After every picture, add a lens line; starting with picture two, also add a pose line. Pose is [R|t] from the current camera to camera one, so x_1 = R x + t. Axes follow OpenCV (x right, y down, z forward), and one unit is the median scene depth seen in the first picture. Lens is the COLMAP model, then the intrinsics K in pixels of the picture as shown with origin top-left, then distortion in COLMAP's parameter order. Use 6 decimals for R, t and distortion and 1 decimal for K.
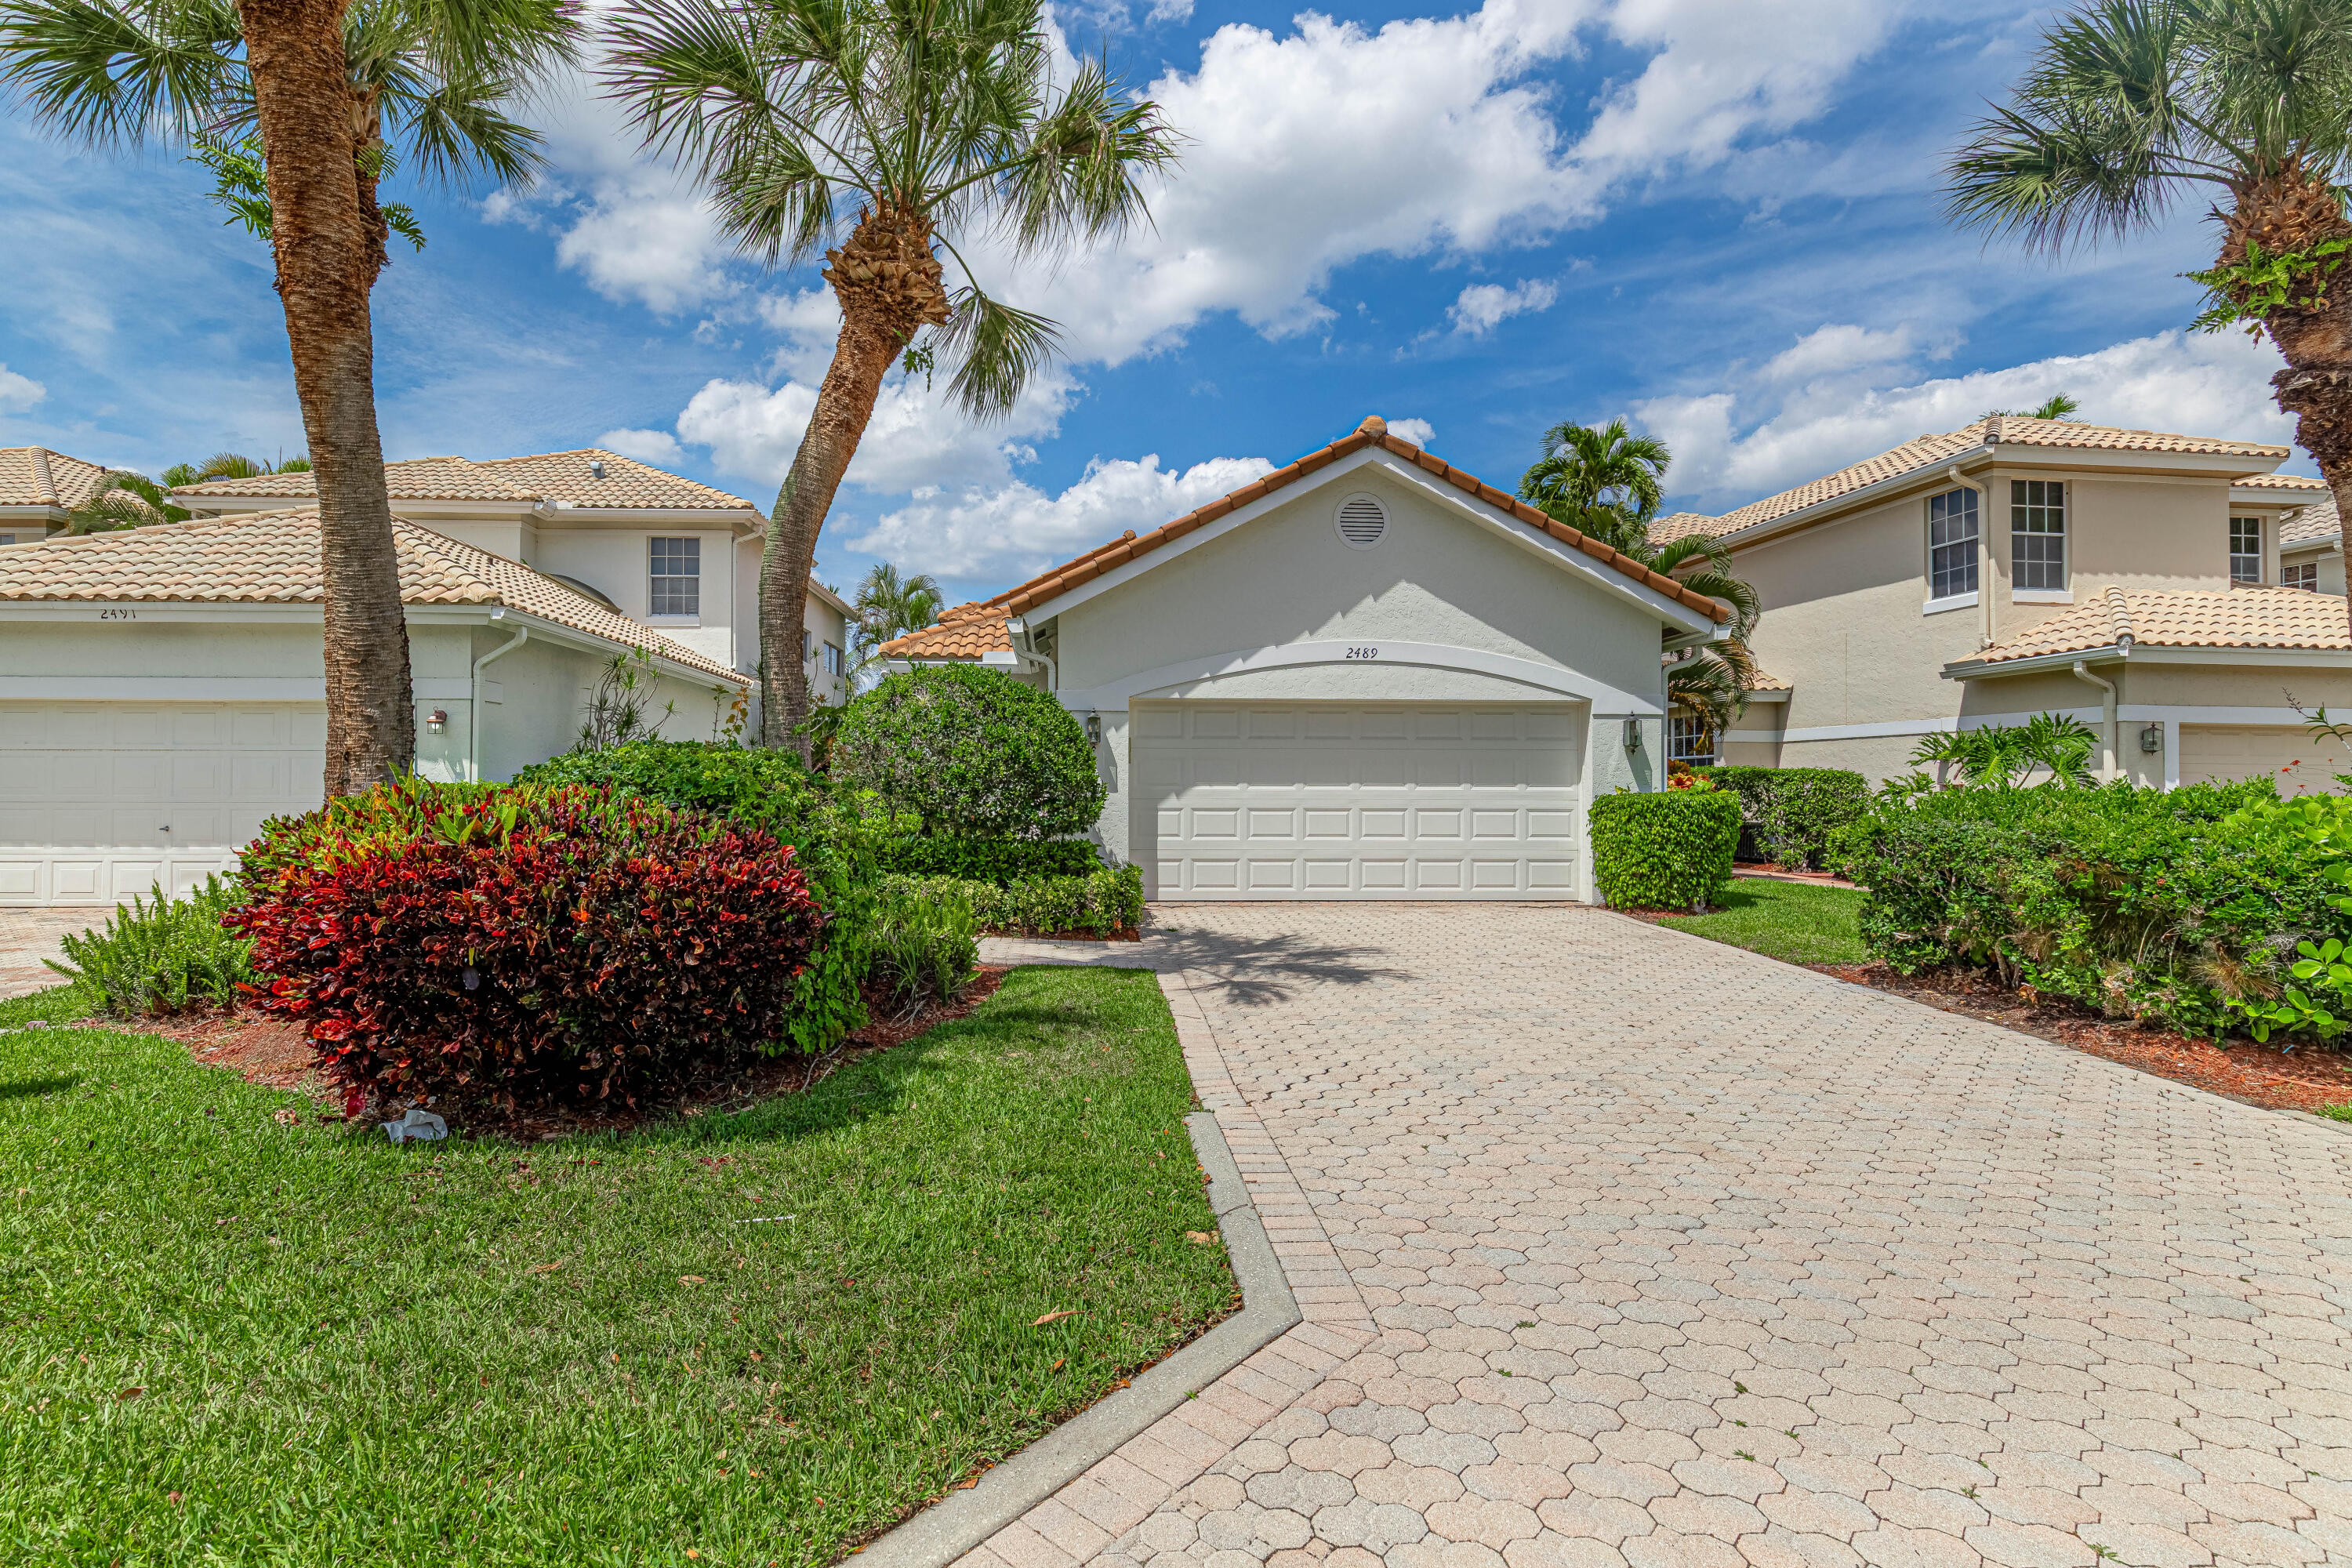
lens RADIAL K [[1159.3, 0, 1176.0], [0, 1159.3, 784.0], [0, 0, 1]] dist [-0.001072, 0.008290]
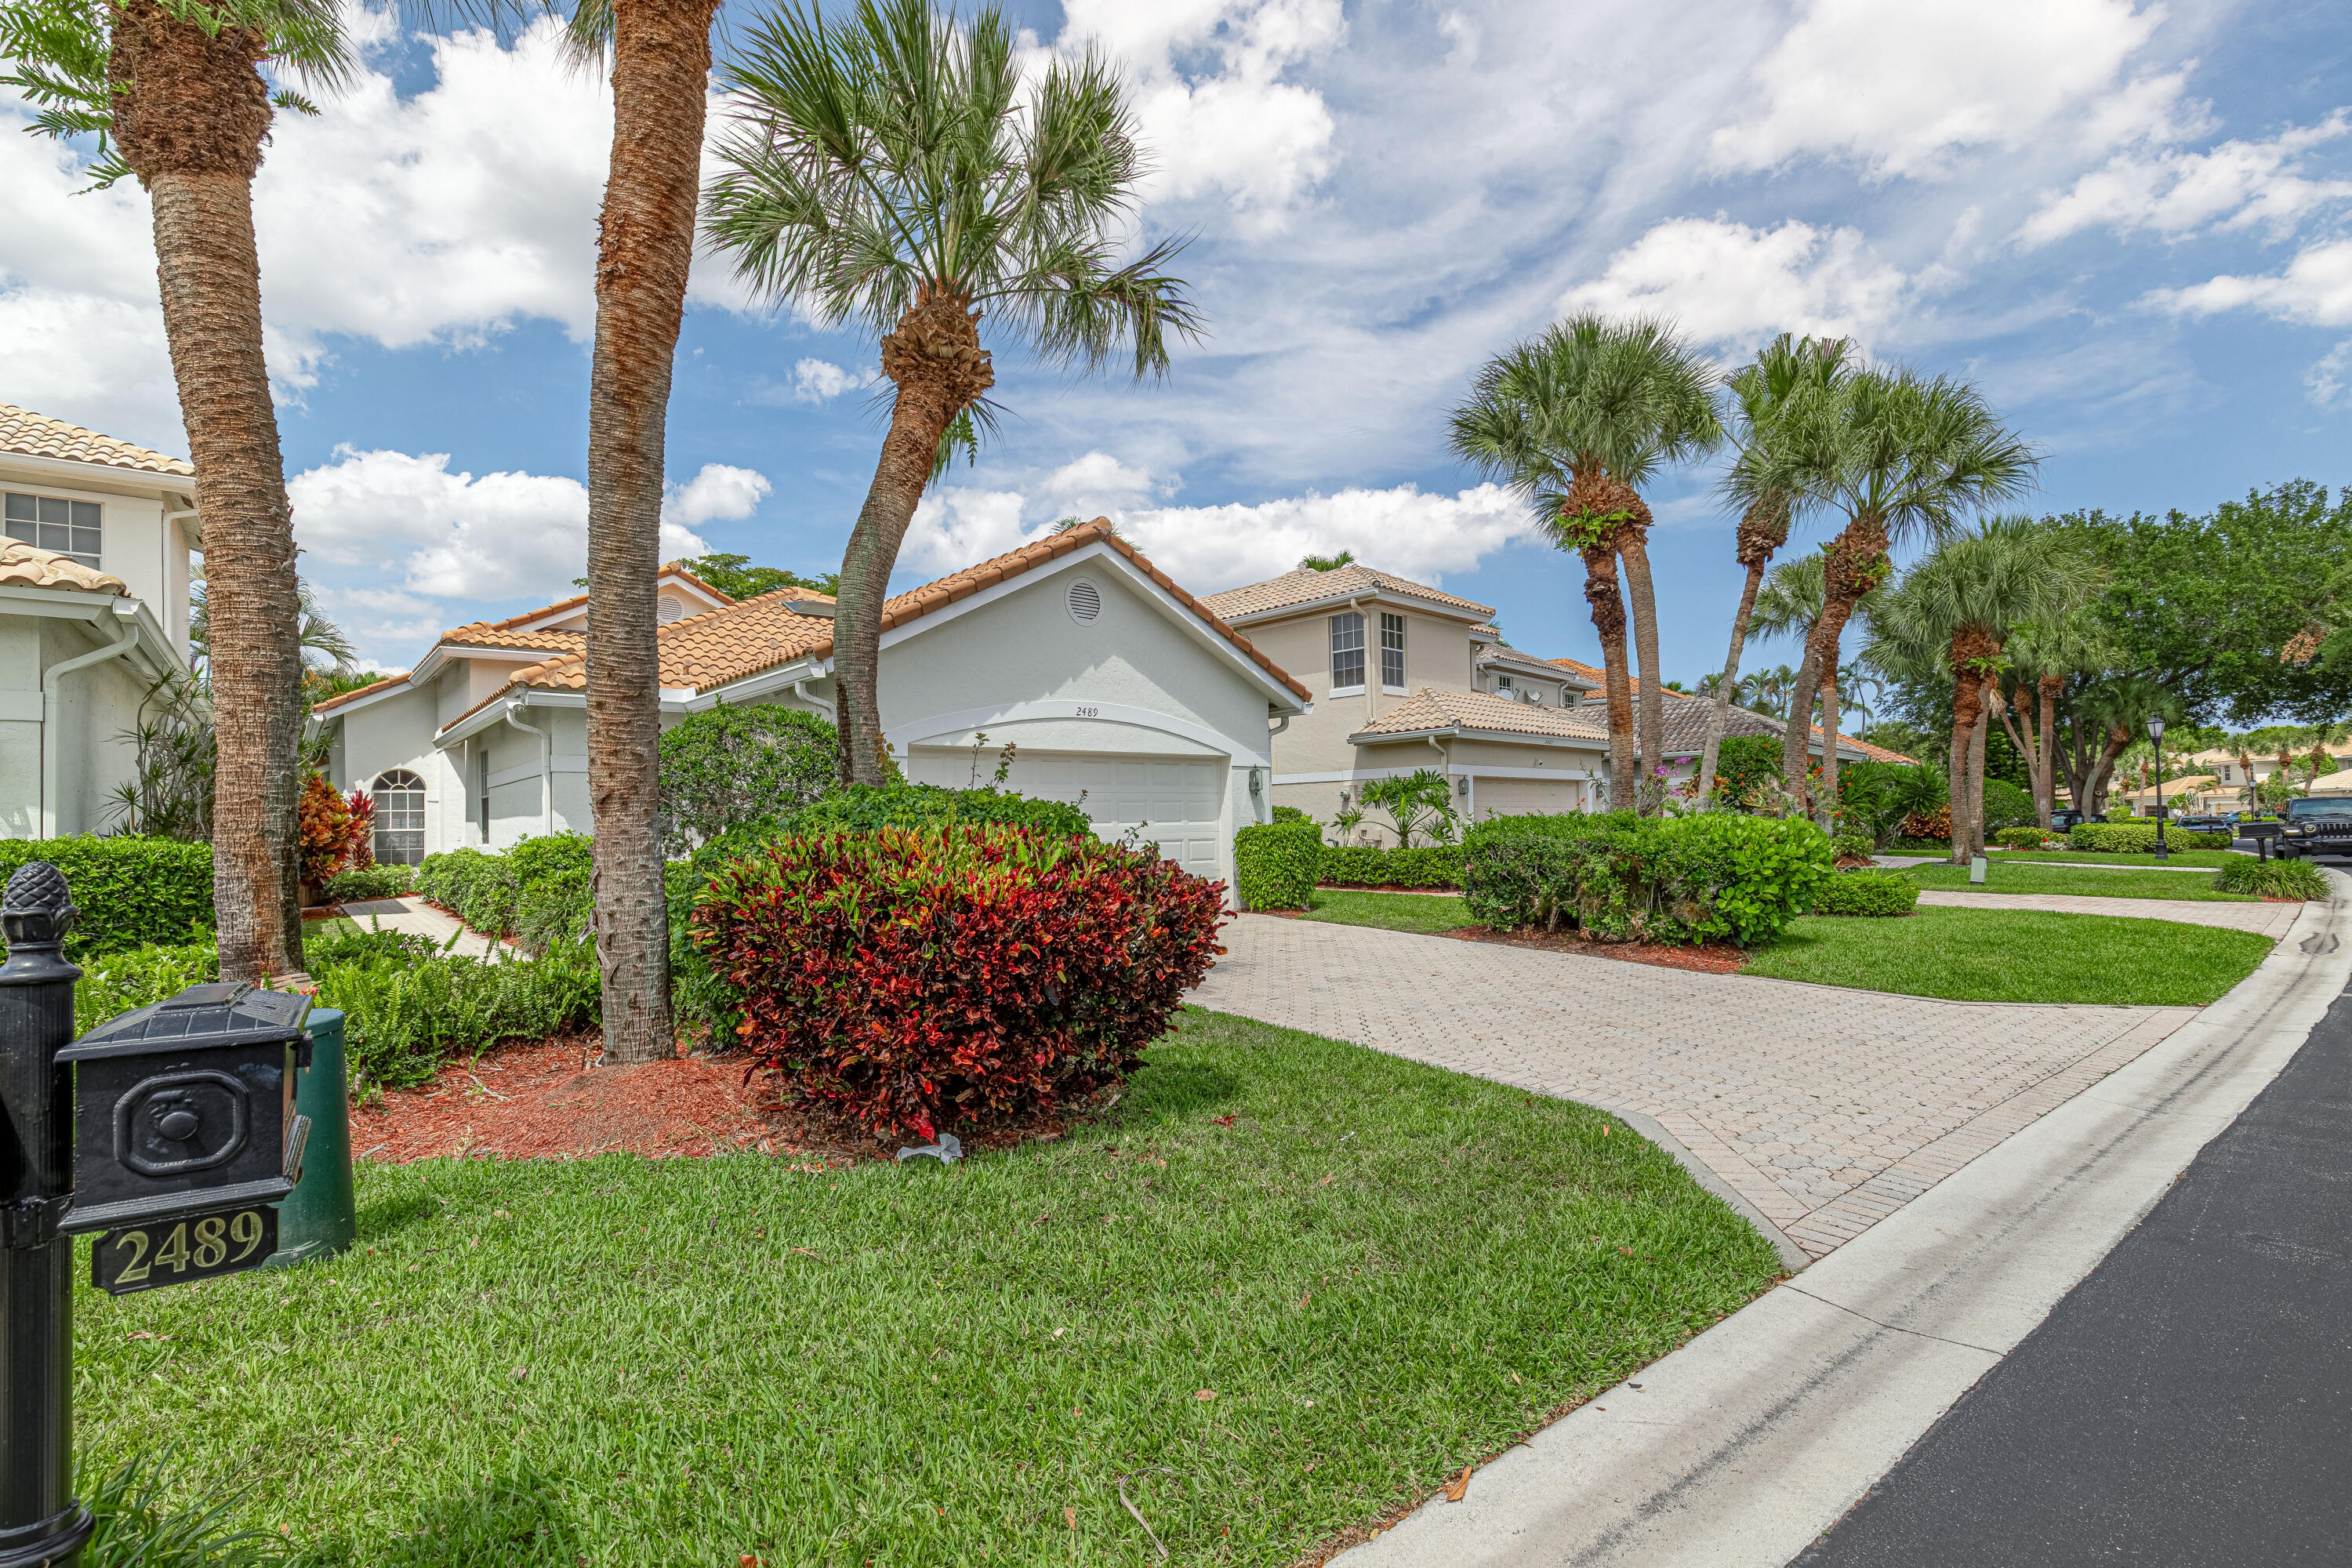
lens RADIAL K [[1089.8, 0, 1203.0], [0, 1089.8, 833.6], [0, 0, 1]] dist [0.001358, 0.001169]
pose [[0.797298, -0.021964, 0.603187, -0.424789], [0.016775, 0.999758, 0.014232, -0.000653], [-0.603353, -0.001229, 0.797473, 0.025981]]
